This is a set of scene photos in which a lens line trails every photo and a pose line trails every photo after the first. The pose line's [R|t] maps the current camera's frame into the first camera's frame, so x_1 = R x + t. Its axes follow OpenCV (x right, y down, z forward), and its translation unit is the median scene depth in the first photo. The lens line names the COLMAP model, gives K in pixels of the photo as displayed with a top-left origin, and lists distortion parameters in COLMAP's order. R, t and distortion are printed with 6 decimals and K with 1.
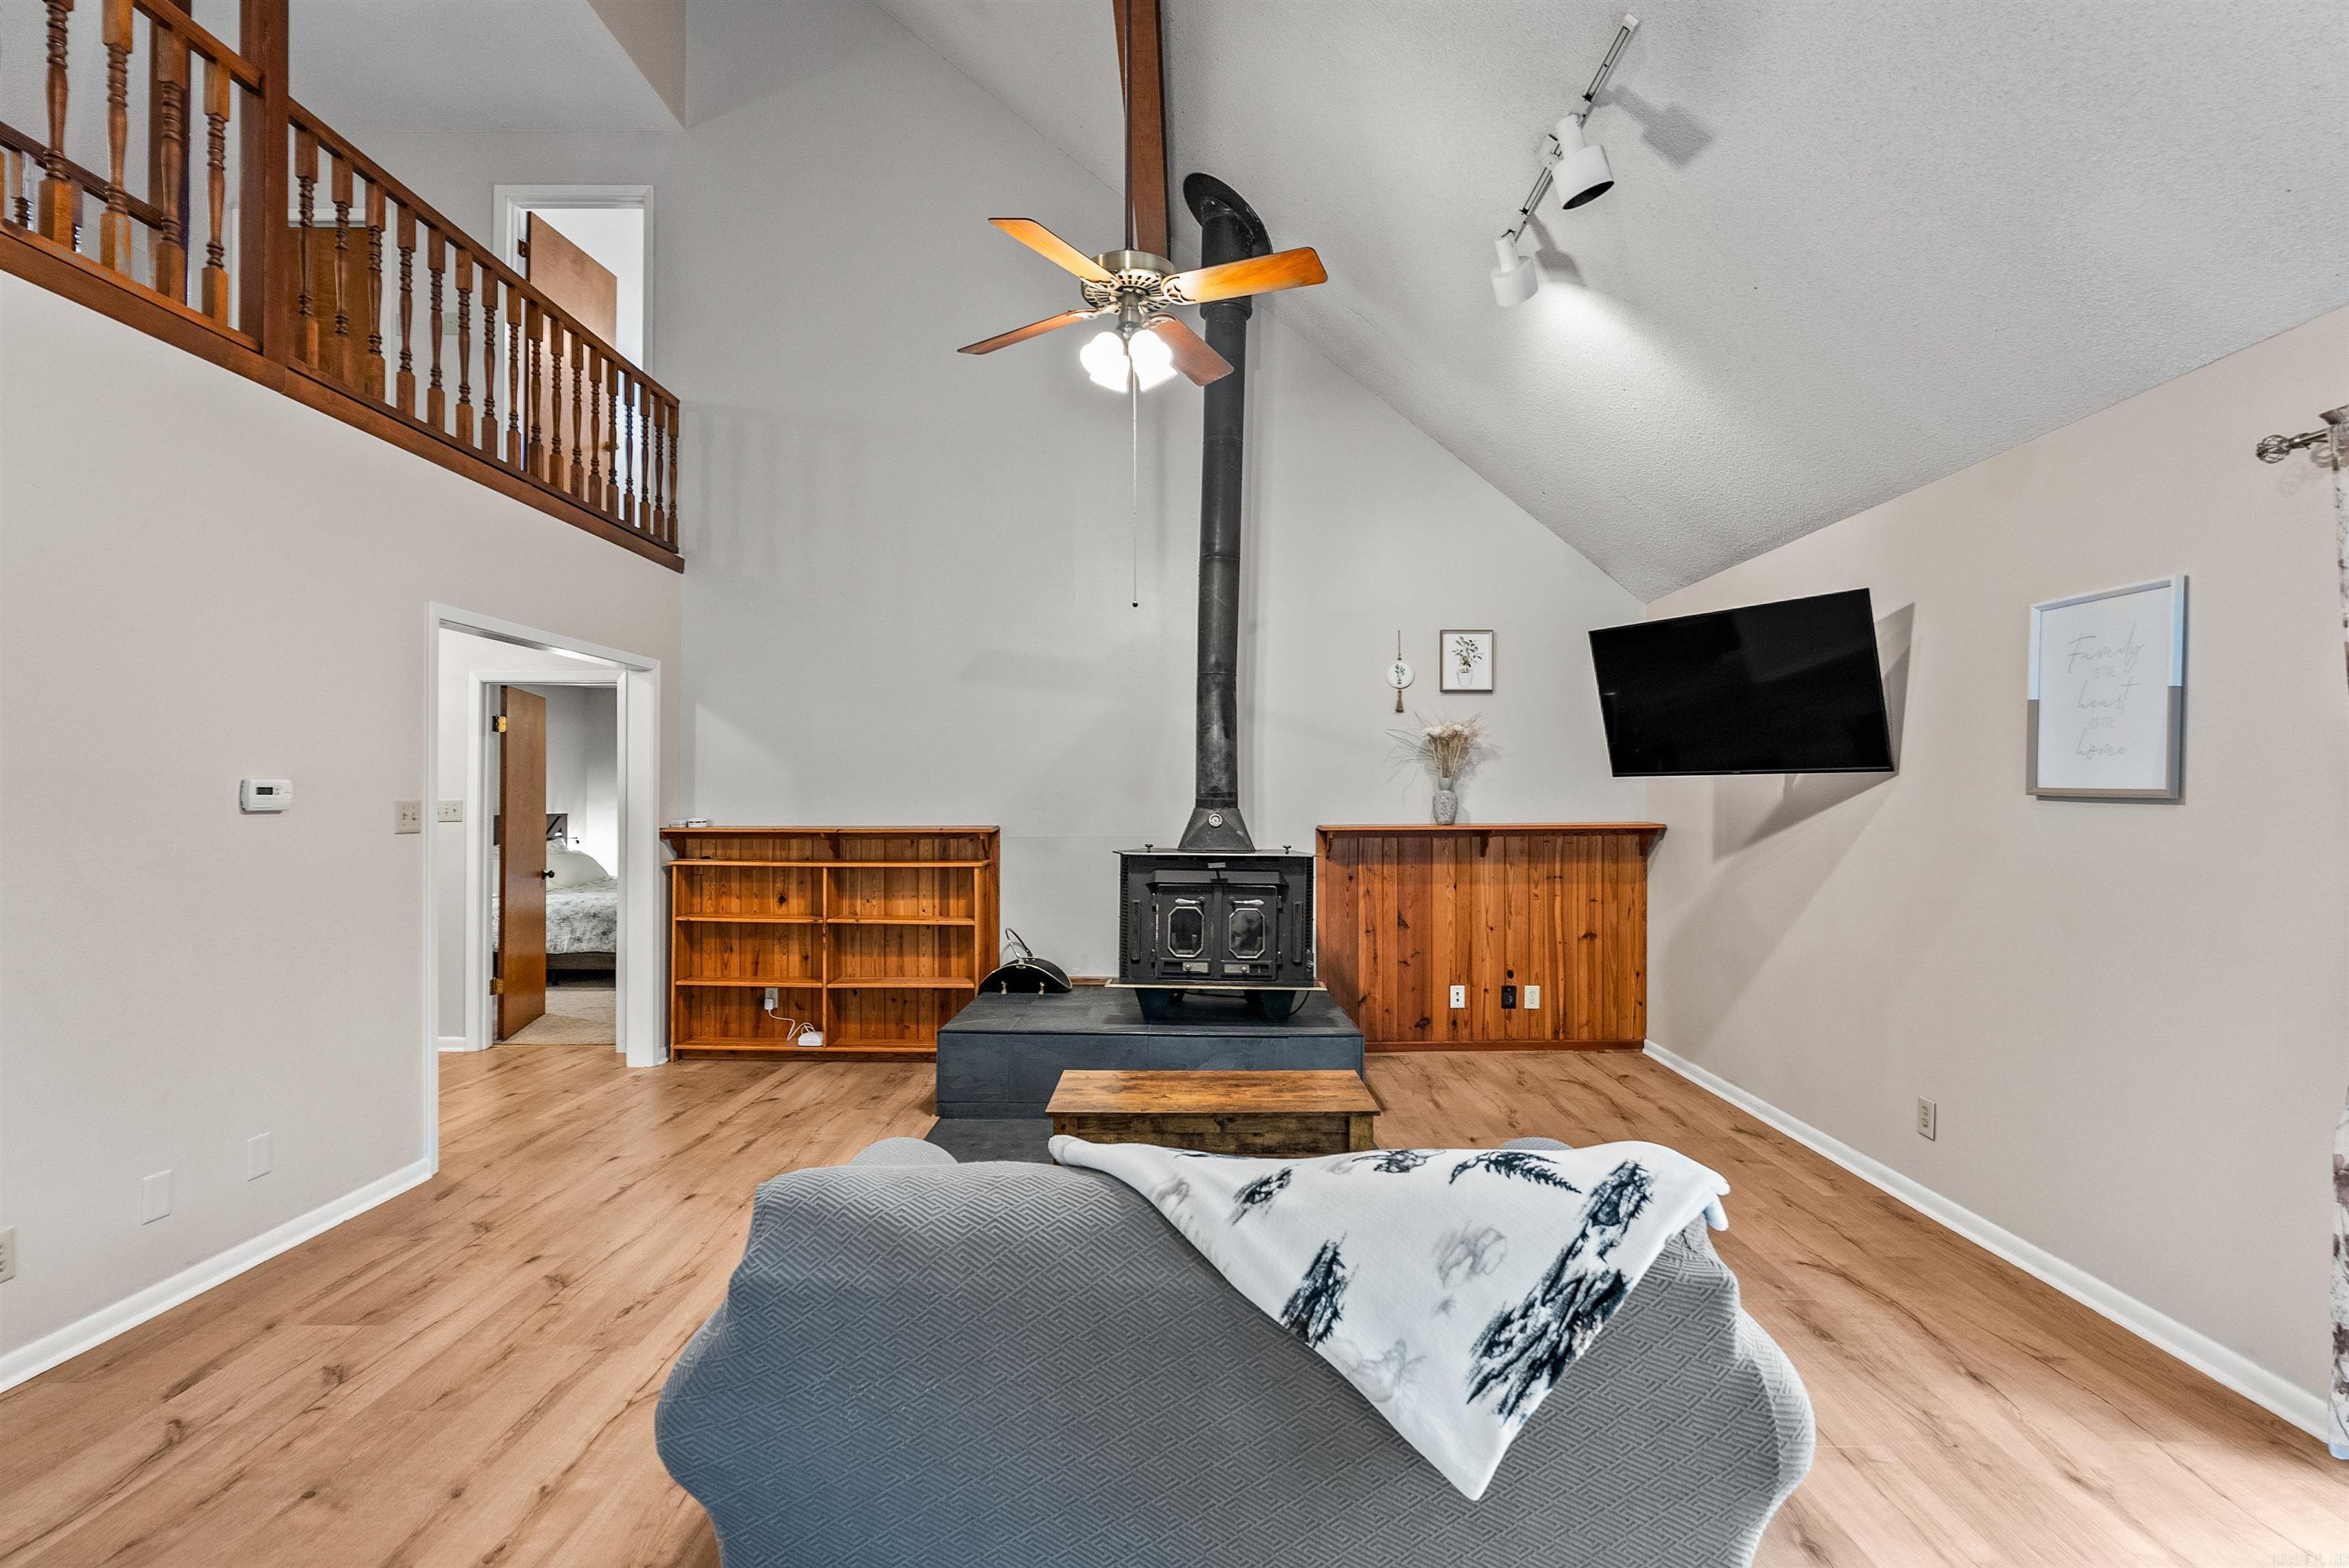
lens RADIAL K [[1068.3, 0, 1171.6], [0, 1068.3, 798.9], [0, 0, 1]] dist [-0.009727, 0.005251]
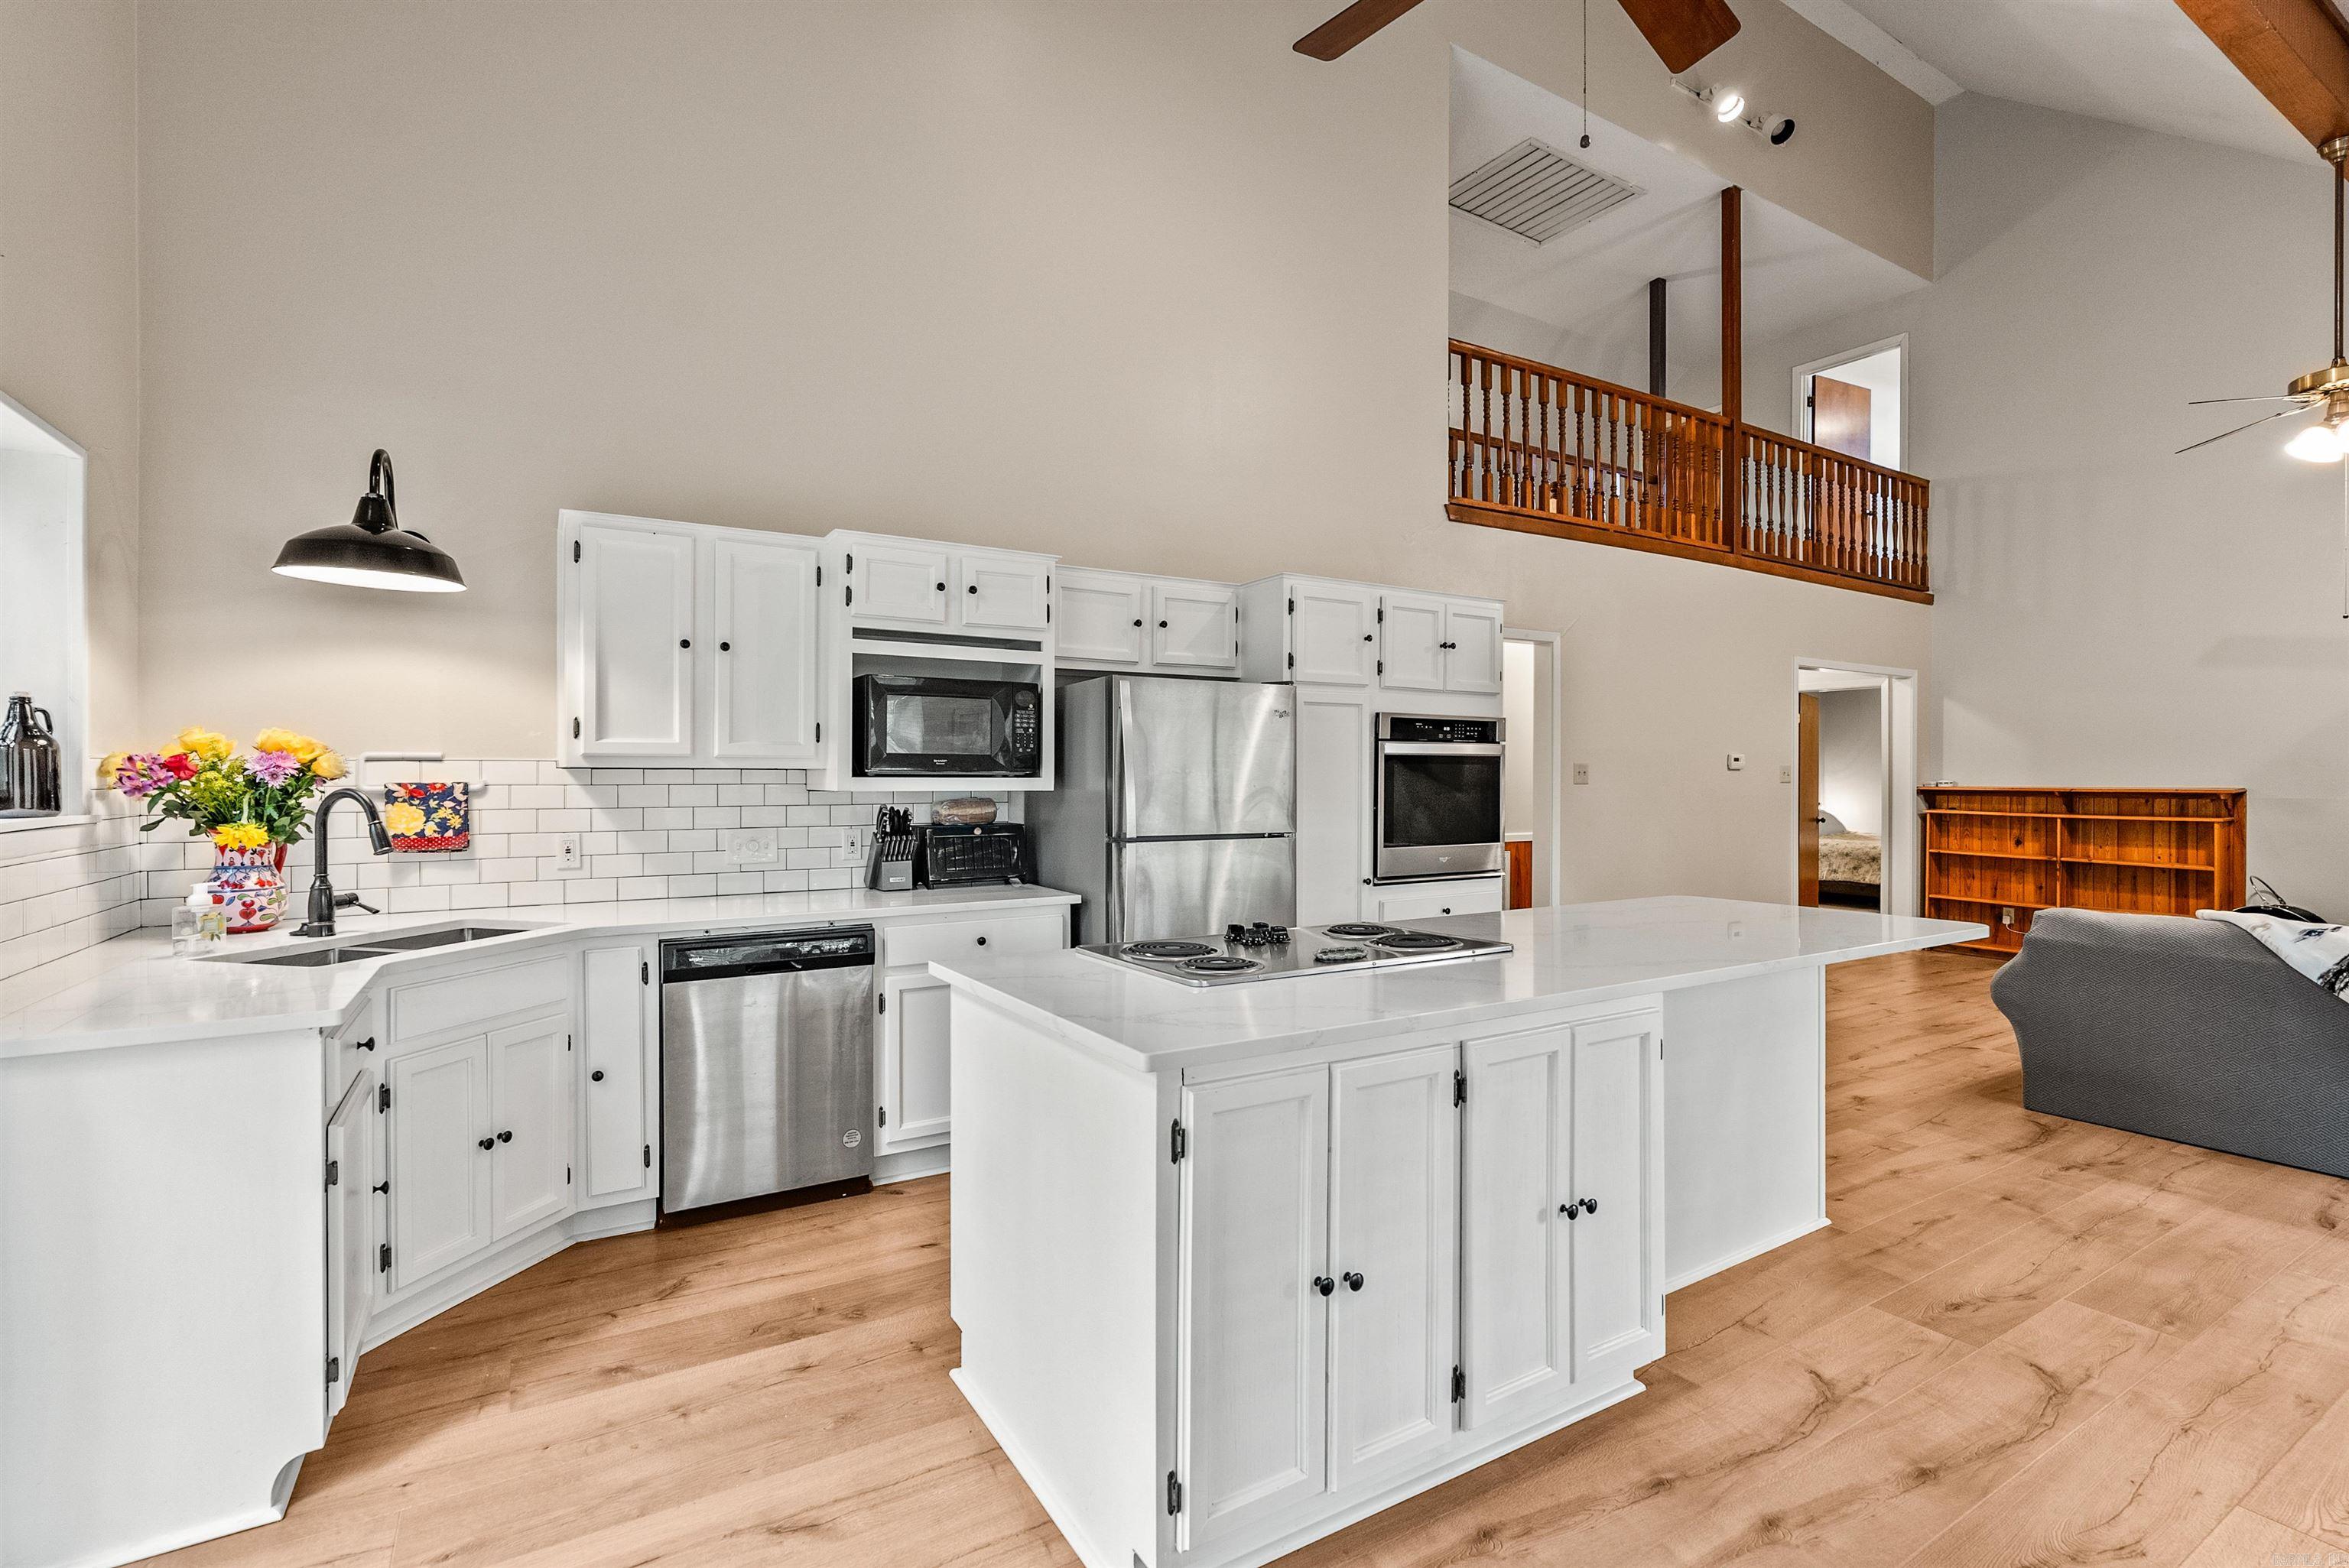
lens RADIAL K [[1068.3, 0, 1179.1], [0, 1068.3, 769.7], [0, 0, 1]] dist [-0.009727, 0.005251]
pose [[0.540071, -0.000697, -0.841619, 0.187733], [-0.005064, 0.999979, -0.004077, 0.016181], [0.841604, 0.006464, 0.540056, -0.603914]]
